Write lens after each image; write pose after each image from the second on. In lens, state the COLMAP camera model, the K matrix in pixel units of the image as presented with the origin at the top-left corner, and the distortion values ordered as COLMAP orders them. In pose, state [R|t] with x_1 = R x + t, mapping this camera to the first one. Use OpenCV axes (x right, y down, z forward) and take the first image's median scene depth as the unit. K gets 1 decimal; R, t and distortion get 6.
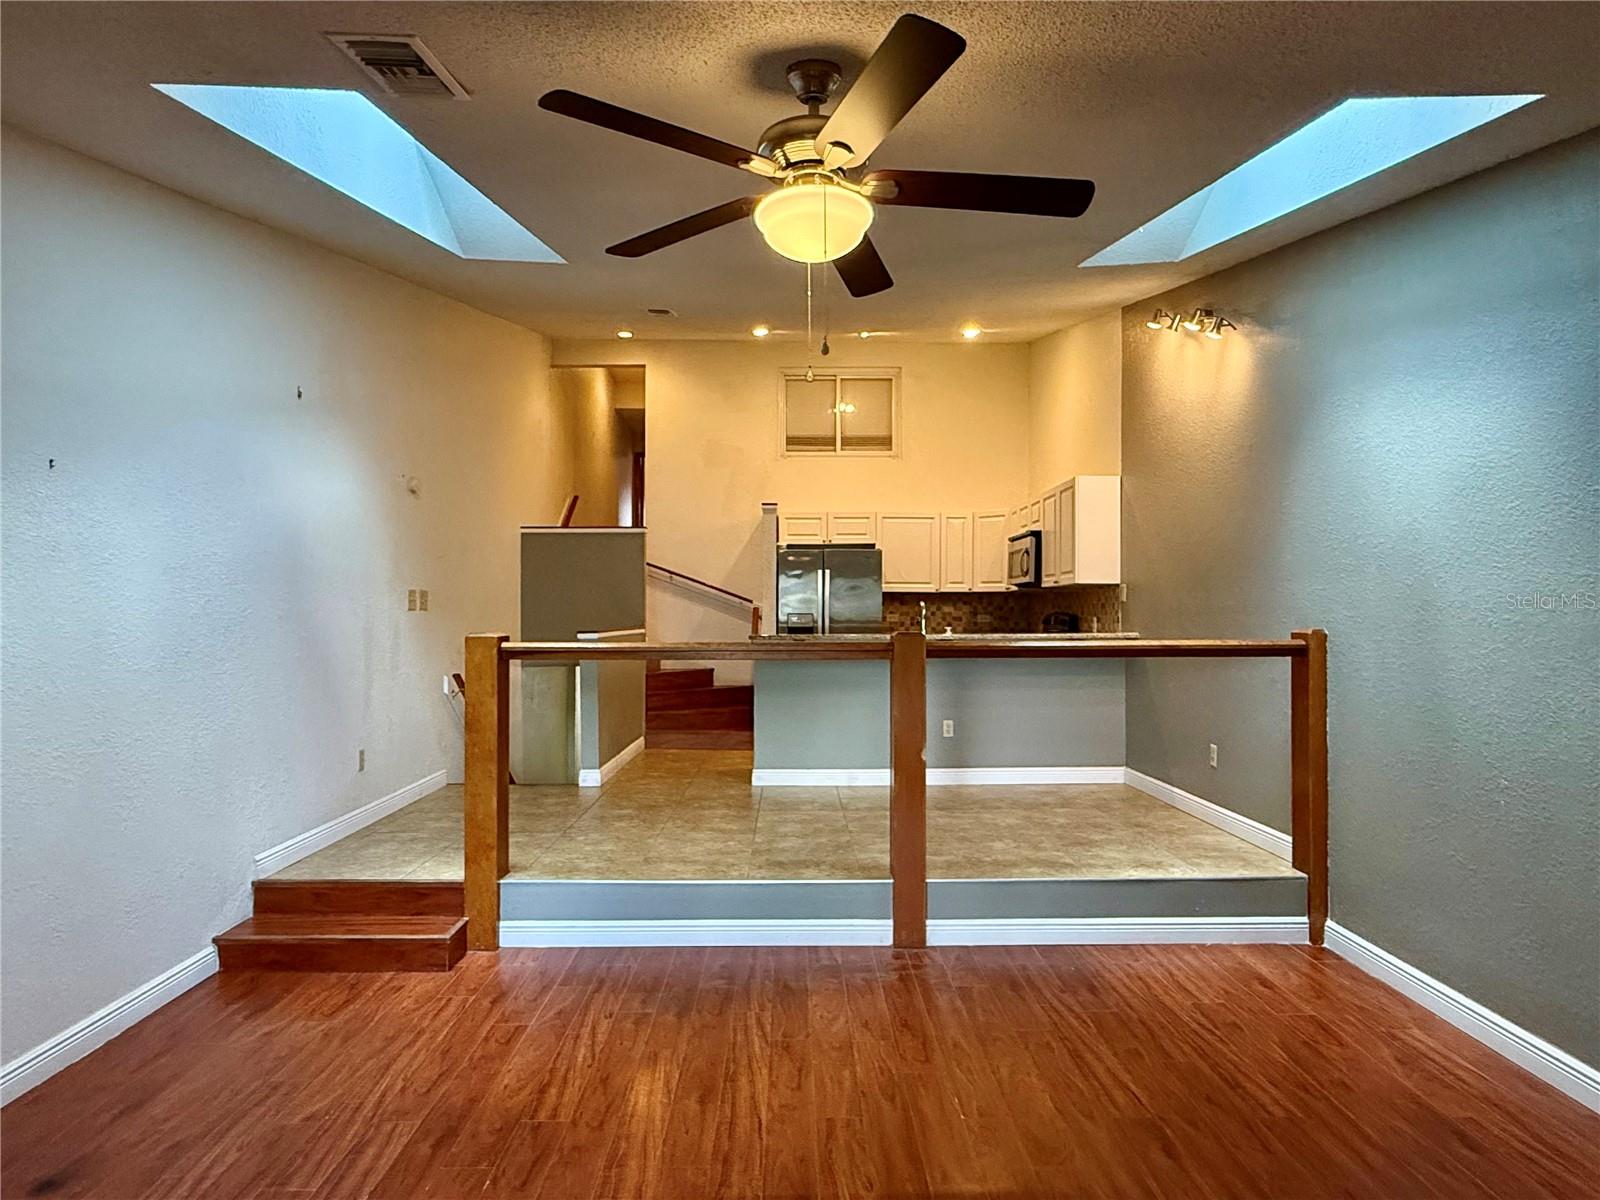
lens RADIAL K [[959.0, 0, 801.2], [0, 959.0, 603.5], [0, 0, 1]] dist [-0.001800, 0.000353]
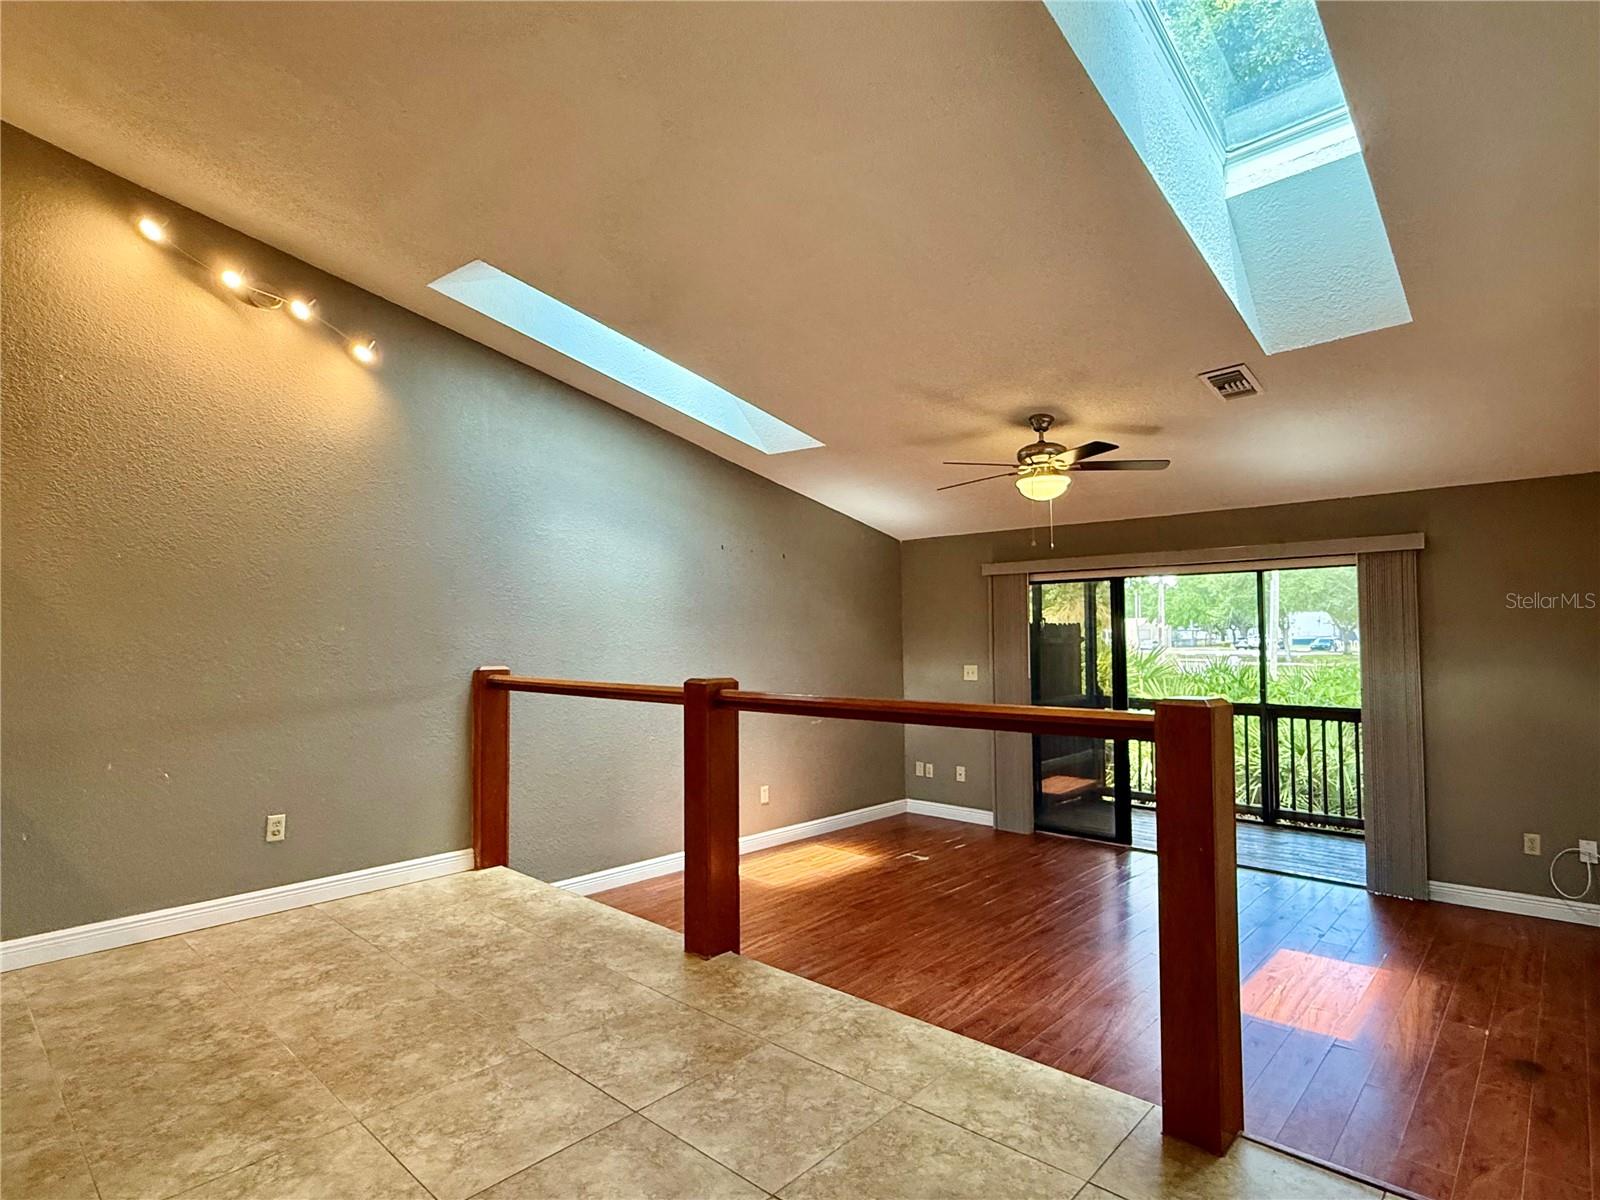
lens RADIAL K [[836.7, 0, 797.6], [0, 836.7, 601.3], [0, 0, 1]] dist [-0.000433, 0.000061]
pose [[-0.727101, 0.033927, 0.685691, -0.260480], [-0.005949, 0.998429, -0.055709, 0.000406], [-0.686504, -0.044585, -0.725757, 0.797914]]
